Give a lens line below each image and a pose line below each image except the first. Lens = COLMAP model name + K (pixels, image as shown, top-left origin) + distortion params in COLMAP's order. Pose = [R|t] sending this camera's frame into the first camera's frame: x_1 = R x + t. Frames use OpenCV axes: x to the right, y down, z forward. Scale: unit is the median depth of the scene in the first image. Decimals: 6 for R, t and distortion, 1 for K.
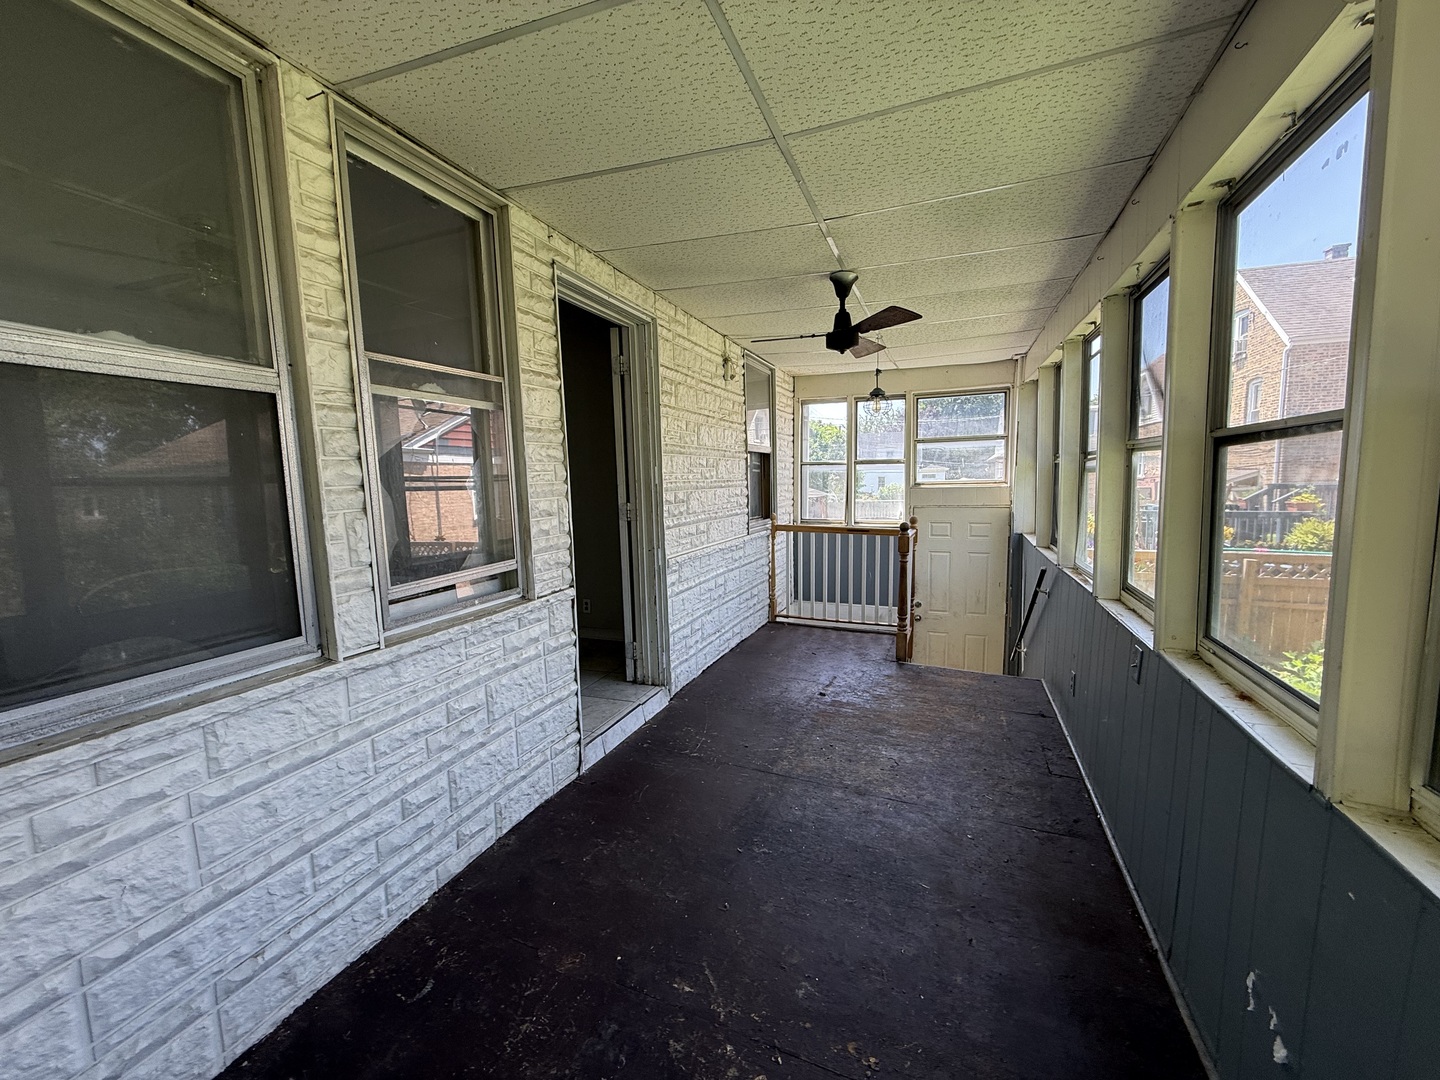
lens RADIAL K [[573.0, 0, 714.8], [0, 573.0, 539.4], [0, 0, 1]] dist [-0.000230, -0.000424]
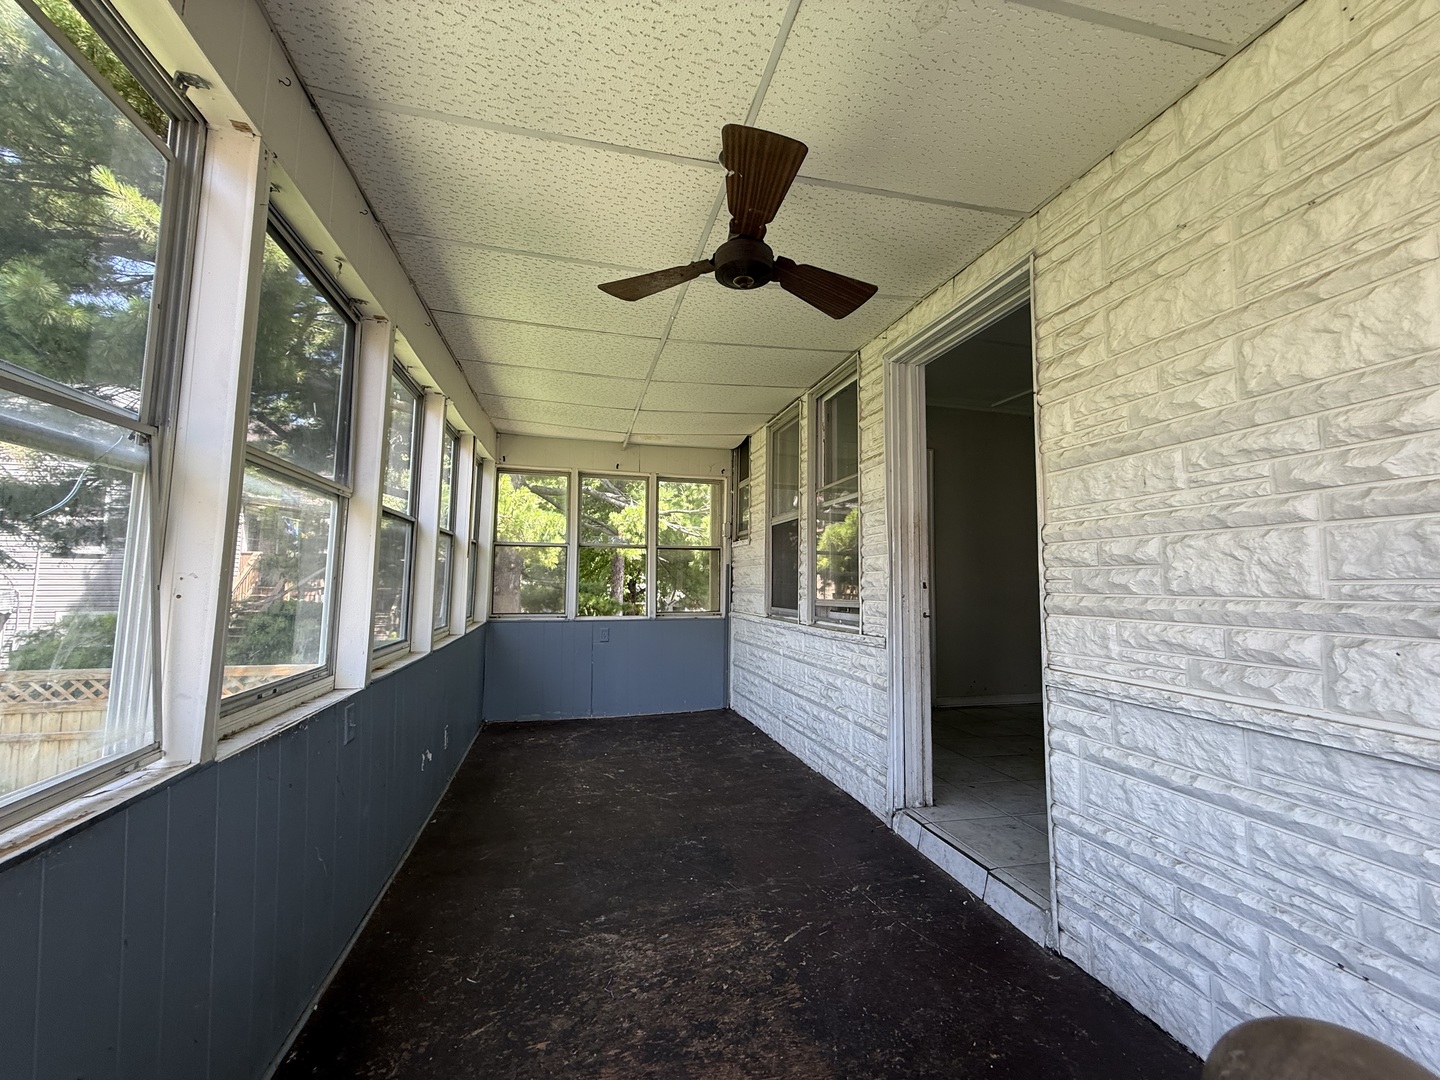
lens RADIAL K [[573.0, 0, 714.8], [0, 573.0, 539.4], [0, 0, 1]] dist [-0.000230, -0.000424]
pose [[-0.806212, -0.029623, -0.590885, 0.698234], [-0.055060, 0.998168, 0.025083, -0.118266], [0.589059, 0.052756, -0.806366, 1.782032]]
